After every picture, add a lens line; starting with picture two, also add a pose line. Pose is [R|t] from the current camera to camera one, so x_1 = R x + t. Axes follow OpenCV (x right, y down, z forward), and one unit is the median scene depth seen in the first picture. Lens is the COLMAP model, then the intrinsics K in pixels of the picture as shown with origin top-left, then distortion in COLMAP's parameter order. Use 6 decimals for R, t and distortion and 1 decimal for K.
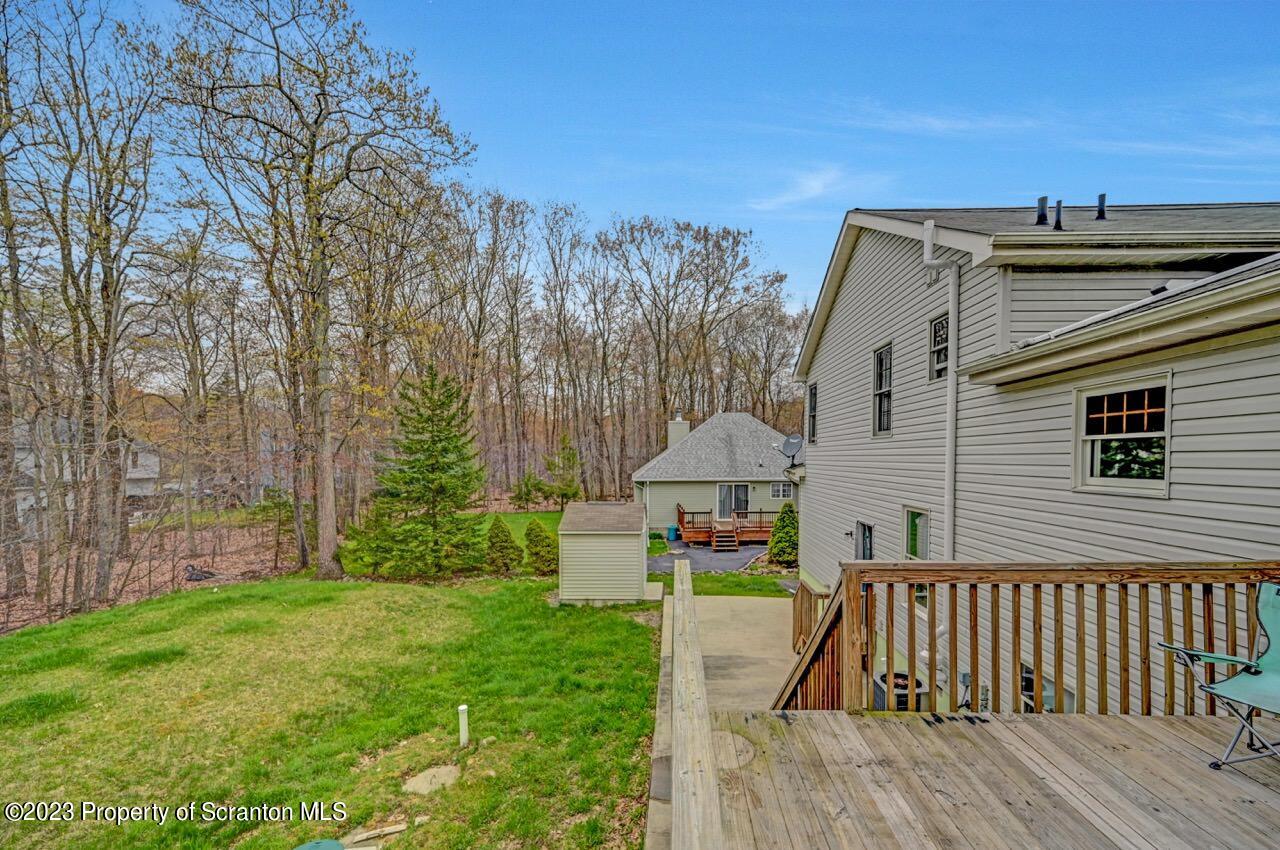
lens RADIAL K [[547.5, 0, 639.8], [0, 547.5, 450.5], [0, 0, 1]] dist [0.001972, 0.000172]
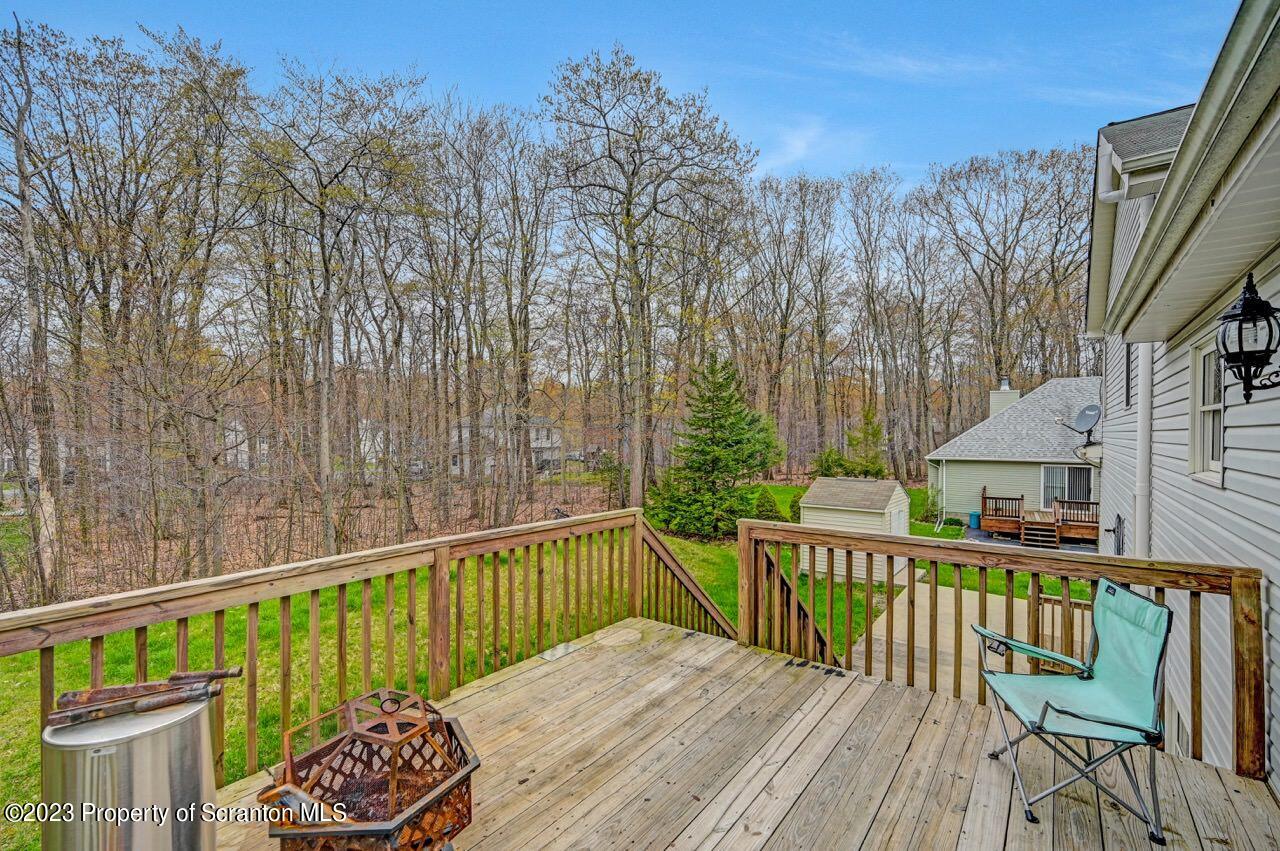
lens RADIAL K [[549.5, 0, 644.2], [0, 549.5, 405.9], [0, 0, 1]] dist [0.000328, -0.000149]
pose [[0.812635, -0.026852, -0.582154, 0.167149], [0.005800, 0.999261, -0.037995, -0.000691], [0.582744, 0.027500, 0.812190, -0.023057]]
